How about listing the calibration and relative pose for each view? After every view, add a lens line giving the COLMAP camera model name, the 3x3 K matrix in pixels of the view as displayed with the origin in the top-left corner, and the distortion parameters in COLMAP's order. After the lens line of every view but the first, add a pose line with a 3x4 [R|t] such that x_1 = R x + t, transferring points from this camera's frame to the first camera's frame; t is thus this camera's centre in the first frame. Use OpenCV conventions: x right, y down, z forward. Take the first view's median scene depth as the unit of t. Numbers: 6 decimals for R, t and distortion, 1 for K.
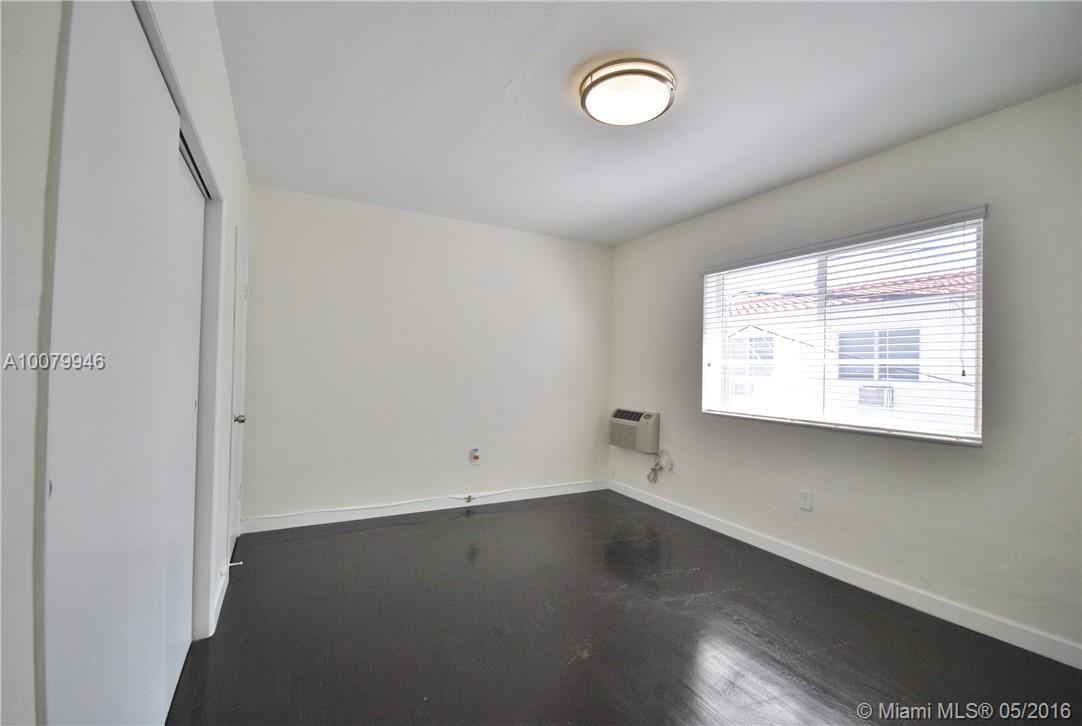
lens RADIAL K [[473.9, 0, 546.3], [0, 473.9, 366.4], [0, 0, 1]] dist [0.001368, 0.000139]
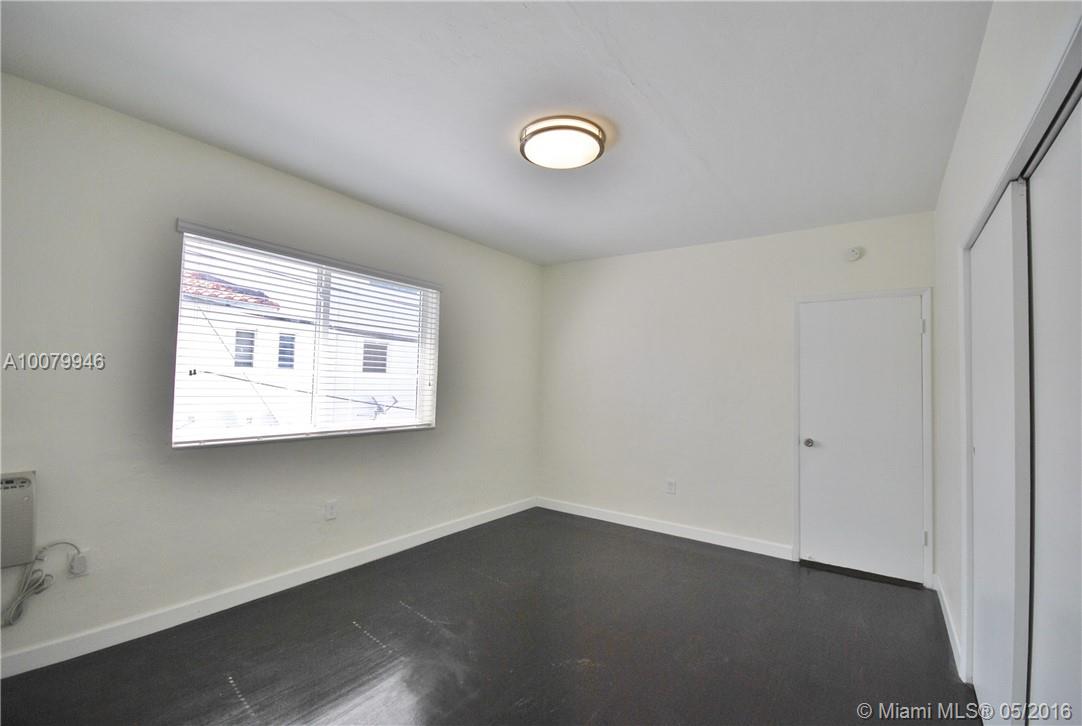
lens RADIAL K [[491.9, 0, 545.4], [0, 491.9, 367.8], [0, 0, 1]] dist [0.000990, 0.000122]
pose [[-0.448886, 0.011313, 0.893518, -0.478323], [-0.026219, 0.999323, -0.025824, -0.004866], [-0.893204, -0.035019, -0.448285, 0.859232]]
